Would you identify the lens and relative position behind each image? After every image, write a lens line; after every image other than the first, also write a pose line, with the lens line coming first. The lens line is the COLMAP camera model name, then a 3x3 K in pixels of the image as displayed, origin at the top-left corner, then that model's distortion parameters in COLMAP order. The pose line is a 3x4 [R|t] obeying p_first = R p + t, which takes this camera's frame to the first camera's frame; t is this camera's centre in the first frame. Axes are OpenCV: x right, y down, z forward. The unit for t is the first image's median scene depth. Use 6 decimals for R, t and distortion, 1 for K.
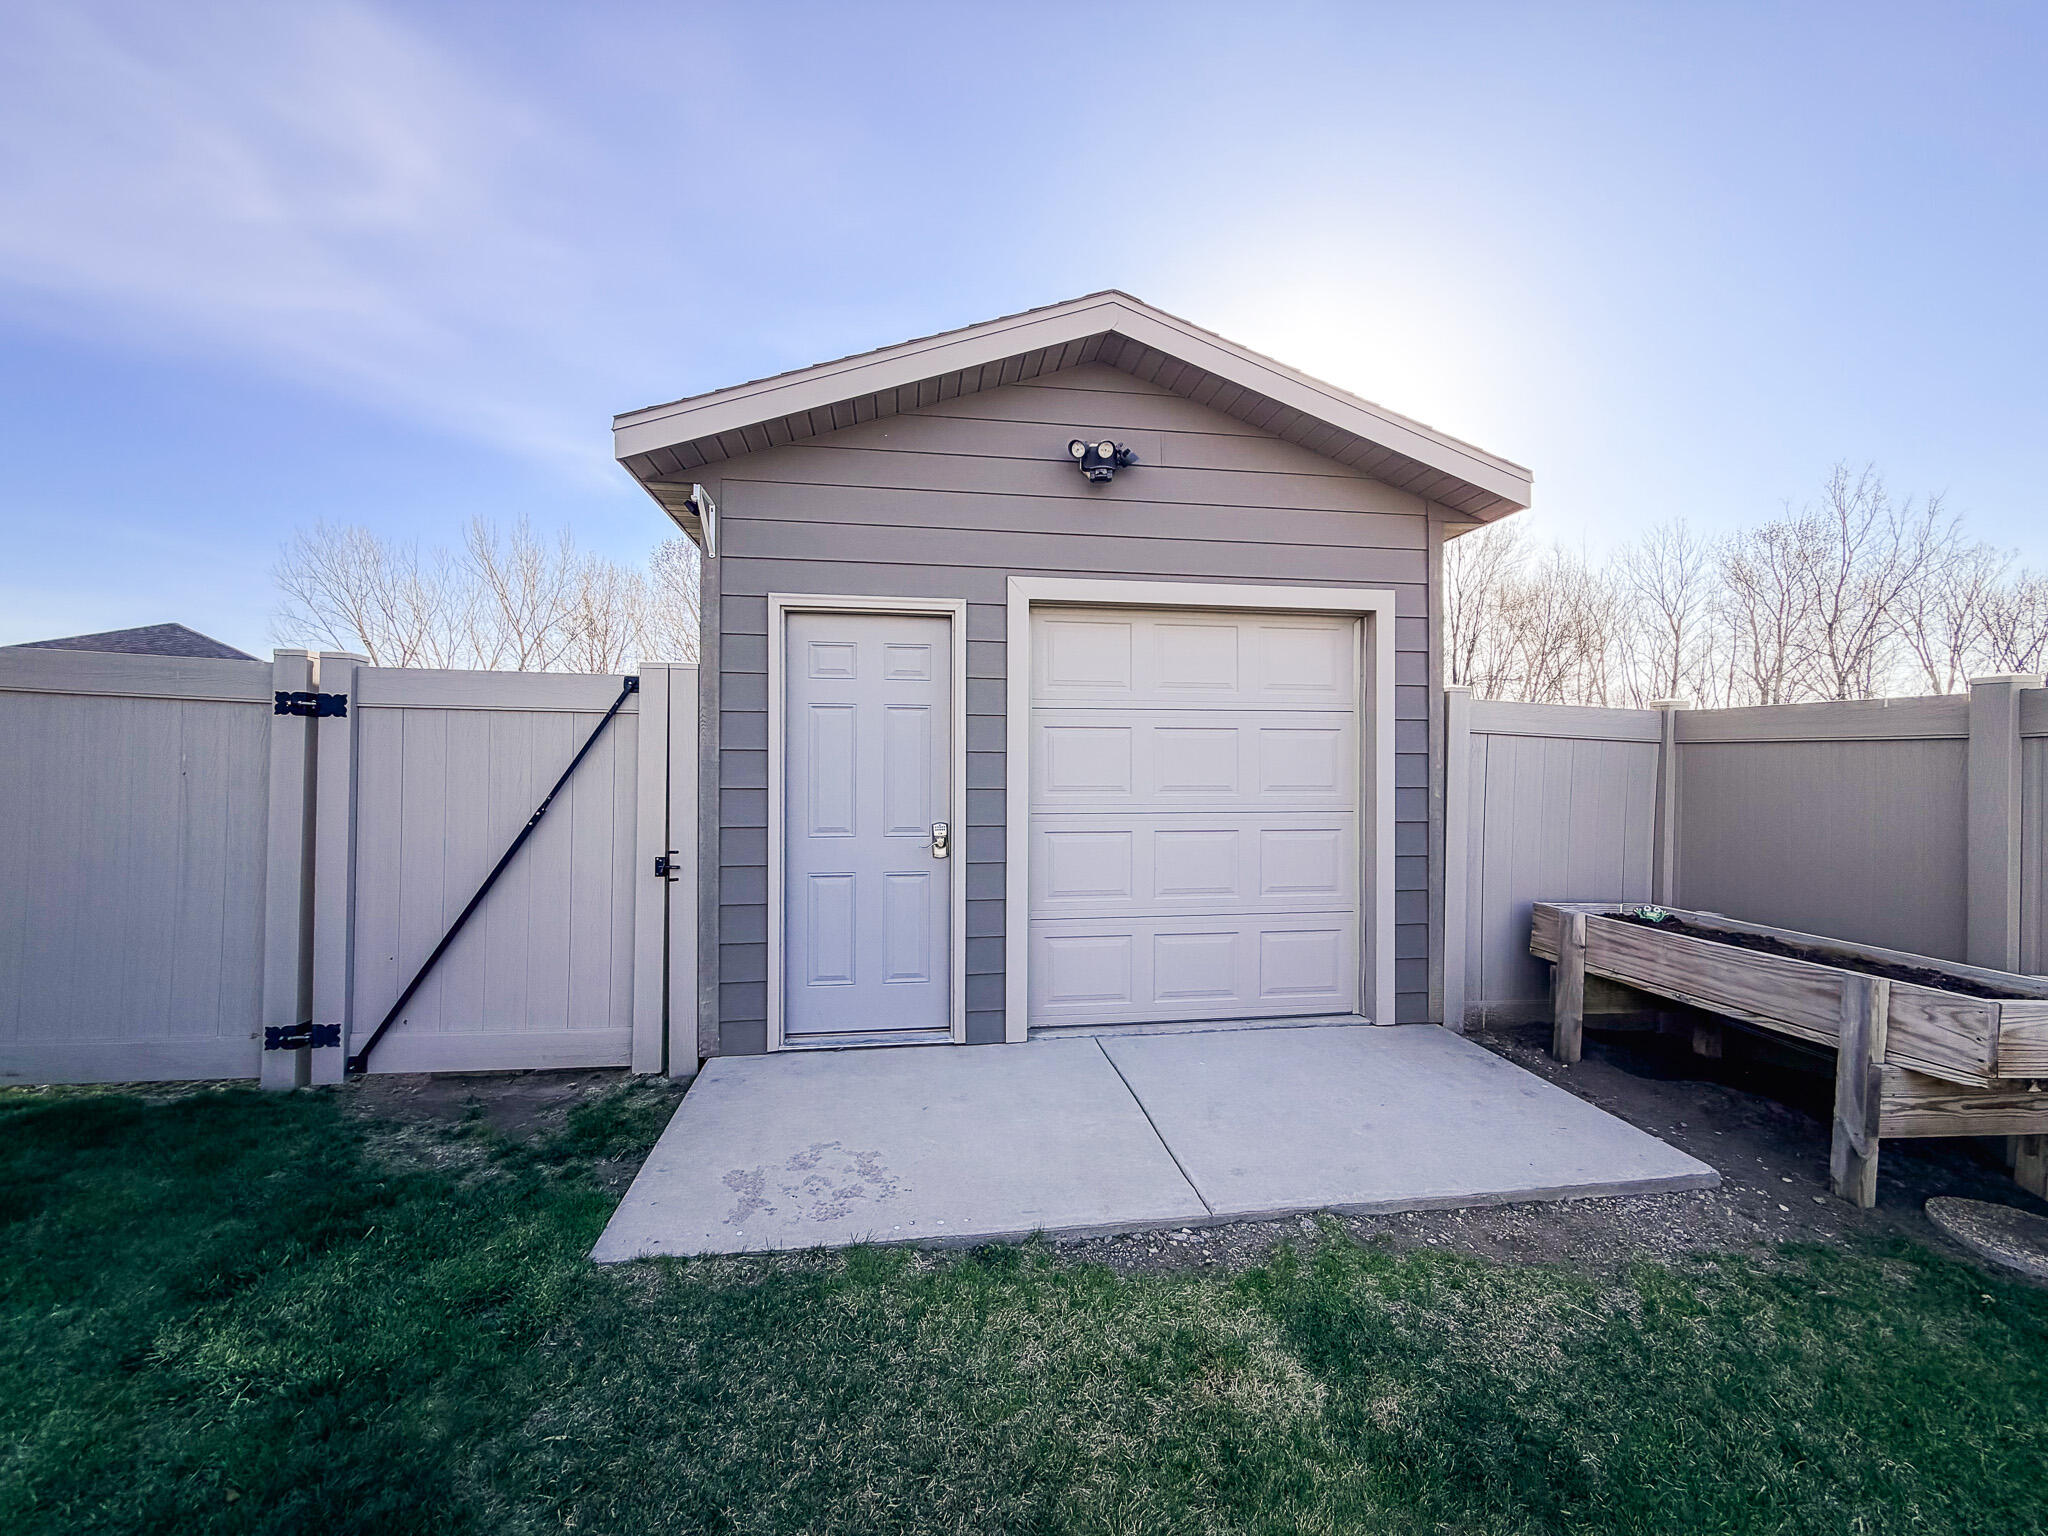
lens RADIAL K [[817.4, 0, 1018.5], [0, 817.4, 768.5], [0, 0, 1]] dist [0.001285, -0.000215]
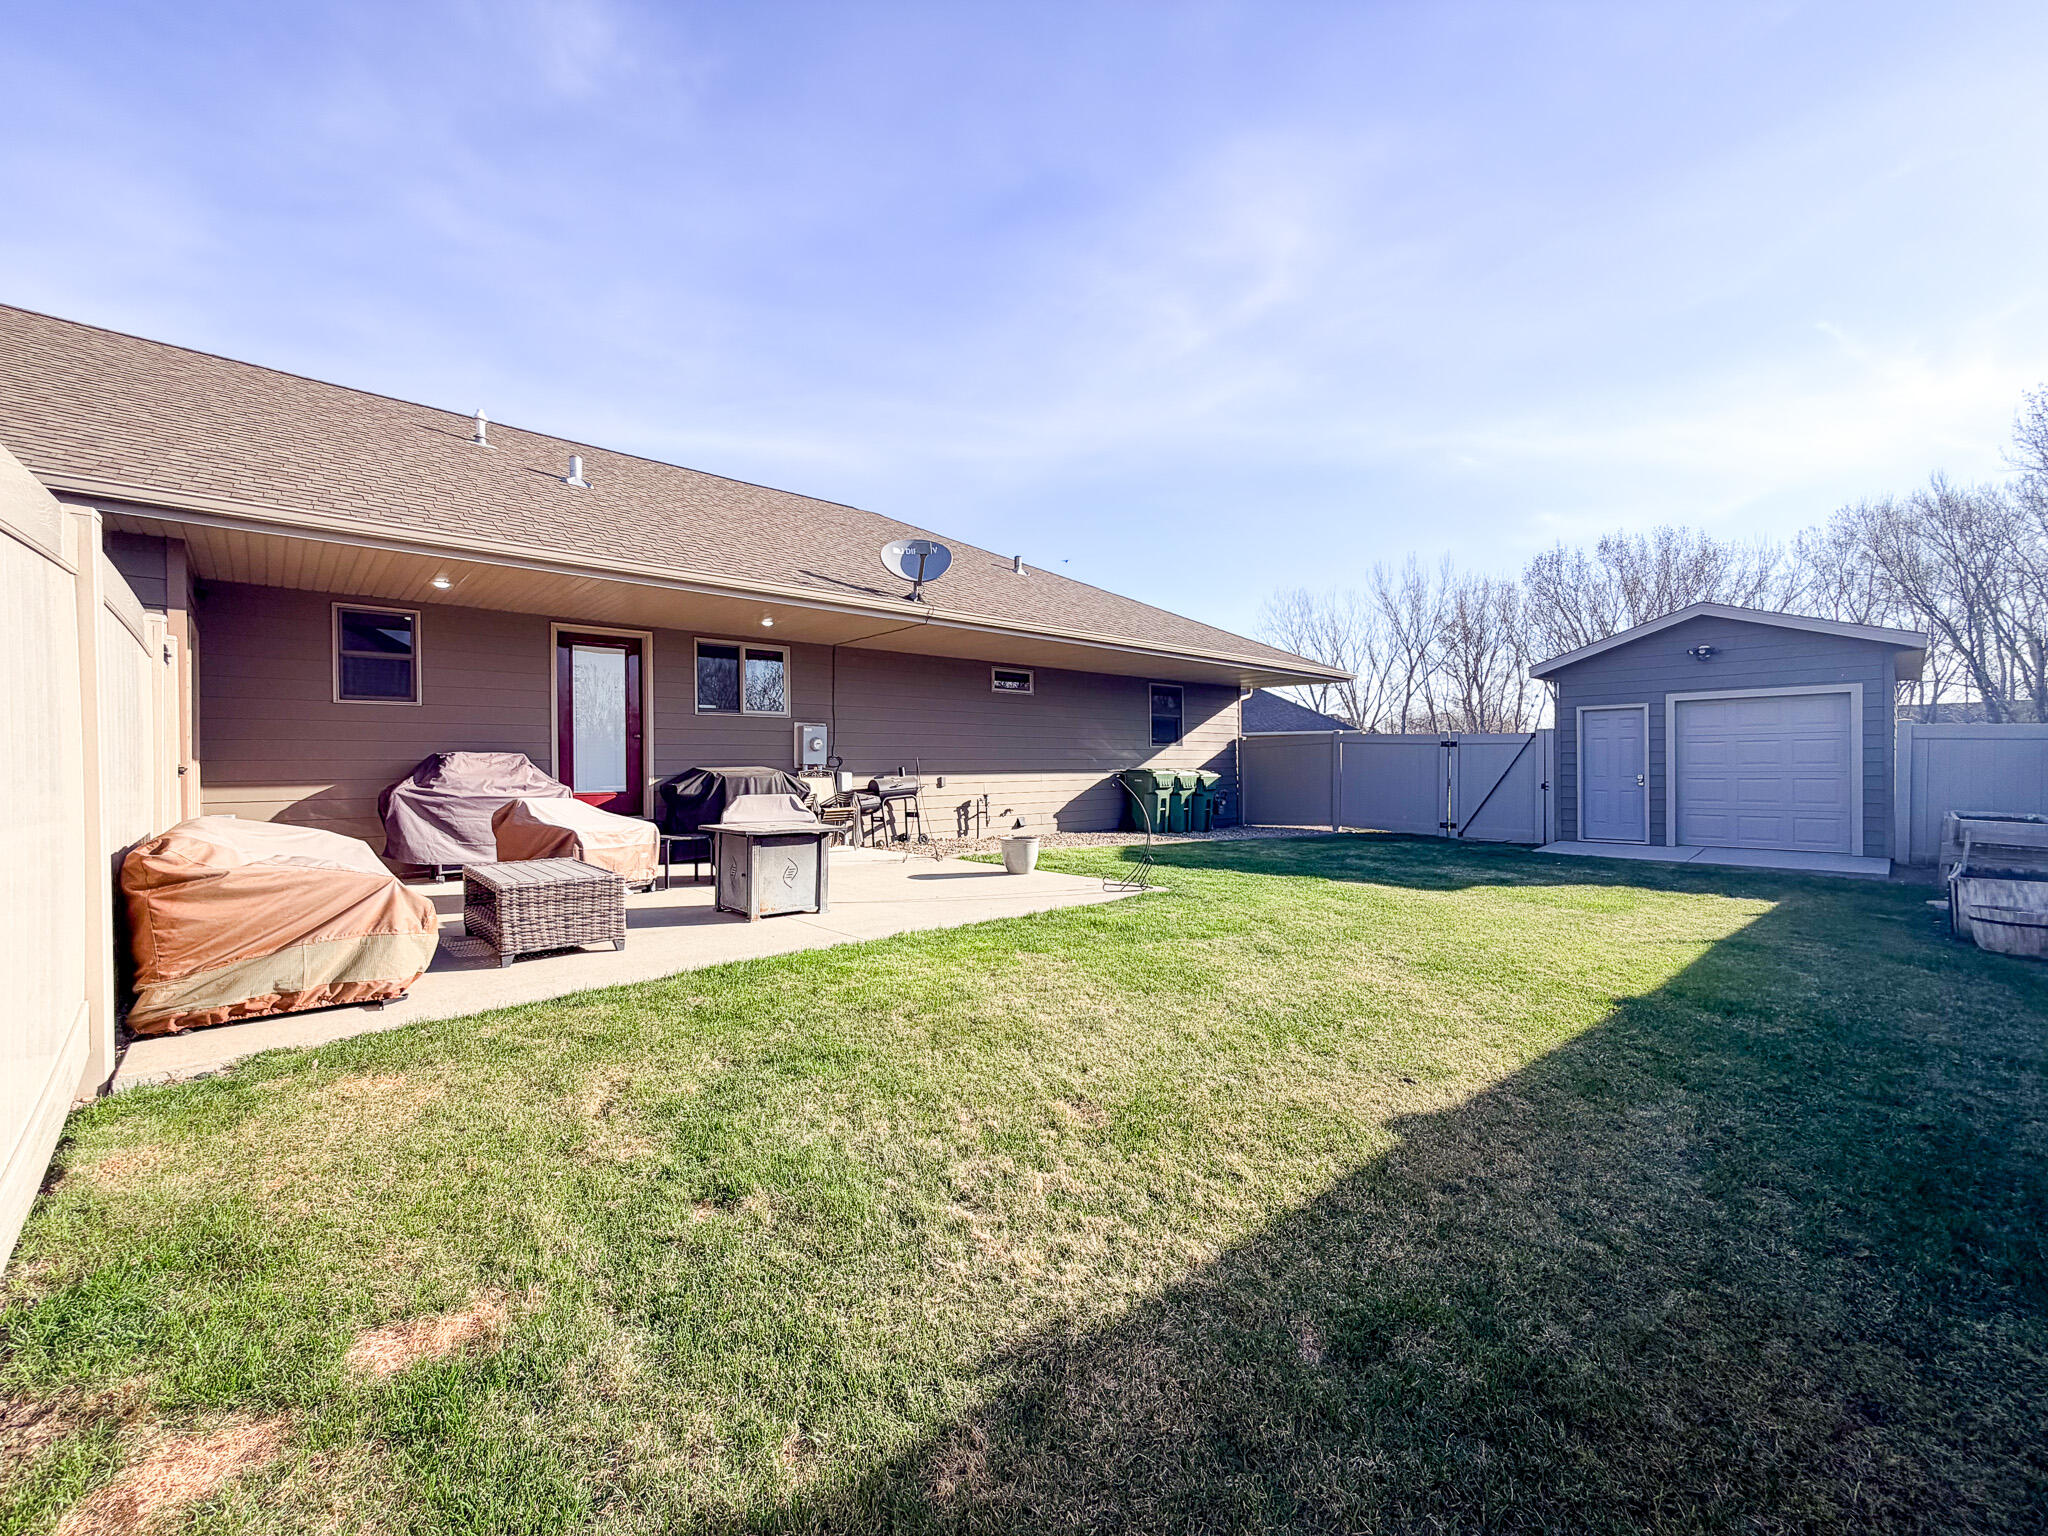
lens RADIAL K [[817.4, 0, 1015.5], [0, 817.4, 766.7], [0, 0, 1]] dist [0.001285, -0.000215]
pose [[0.560521, -0.005123, -0.828124, 1.242586], [0.013836, 0.999899, 0.003179, -0.007512], [0.828024, -0.013240, 0.560536, -2.940063]]
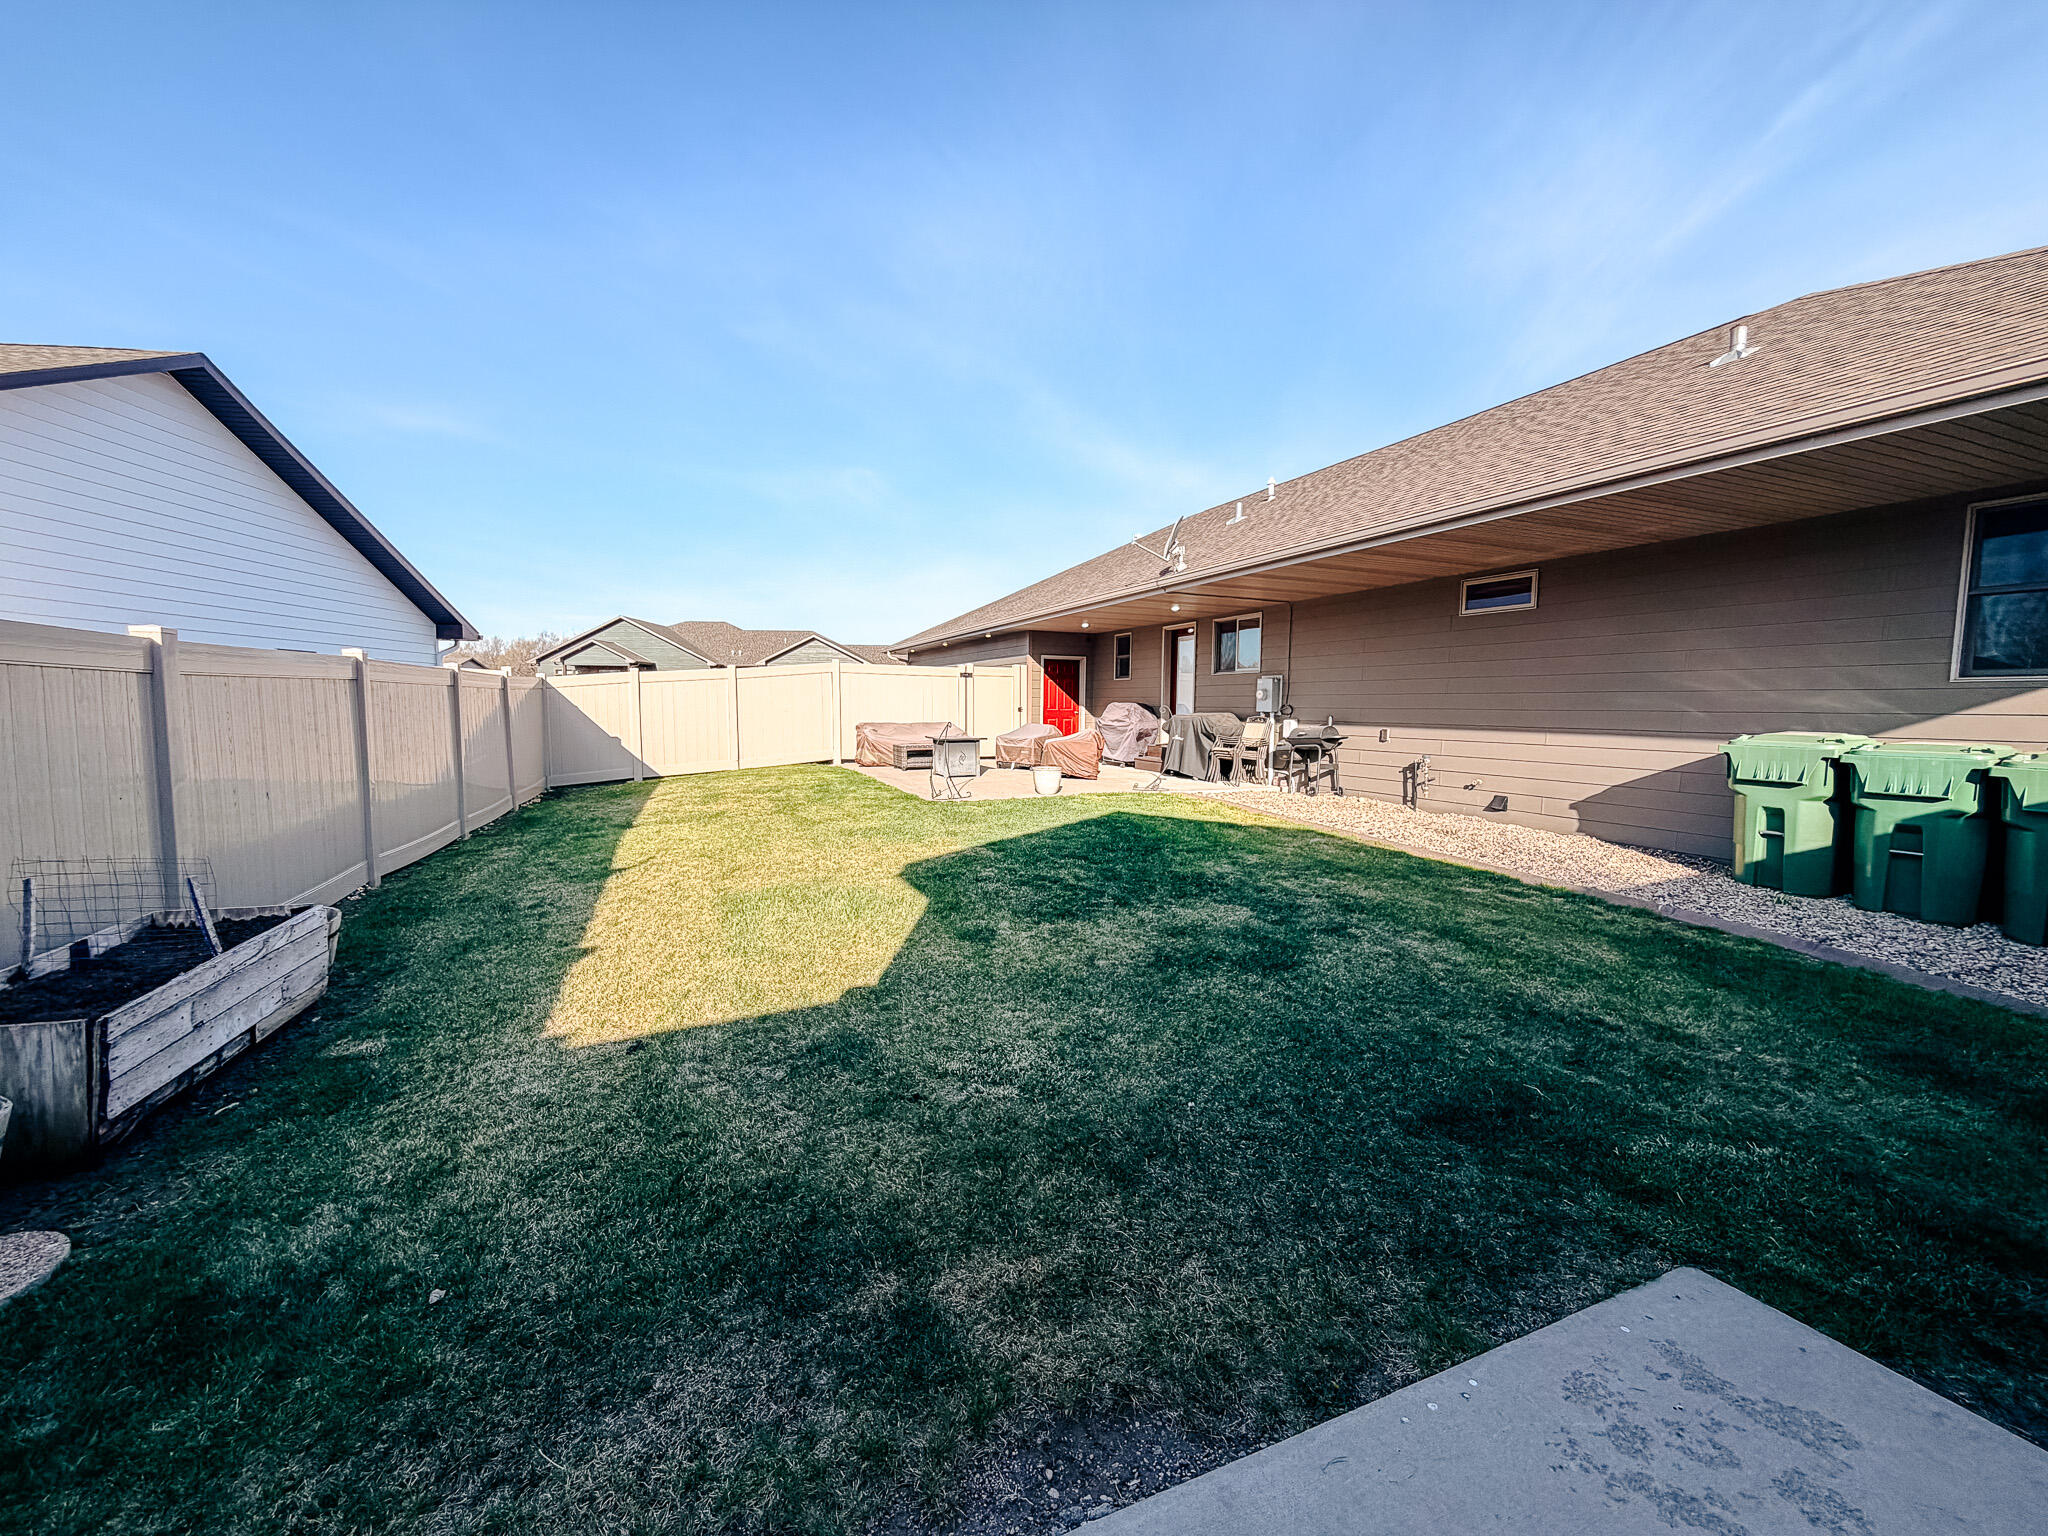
lens RADIAL K [[817.4, 0, 1020.3], [0, 817.4, 763.3], [0, 0, 1]] dist [0.001285, -0.000215]
pose [[-0.966560, 0.006030, -0.256370, 0.281130], [-0.010651, 0.997917, 0.063629, -0.010115], [0.256219, 0.064231, -0.964482, 1.065285]]
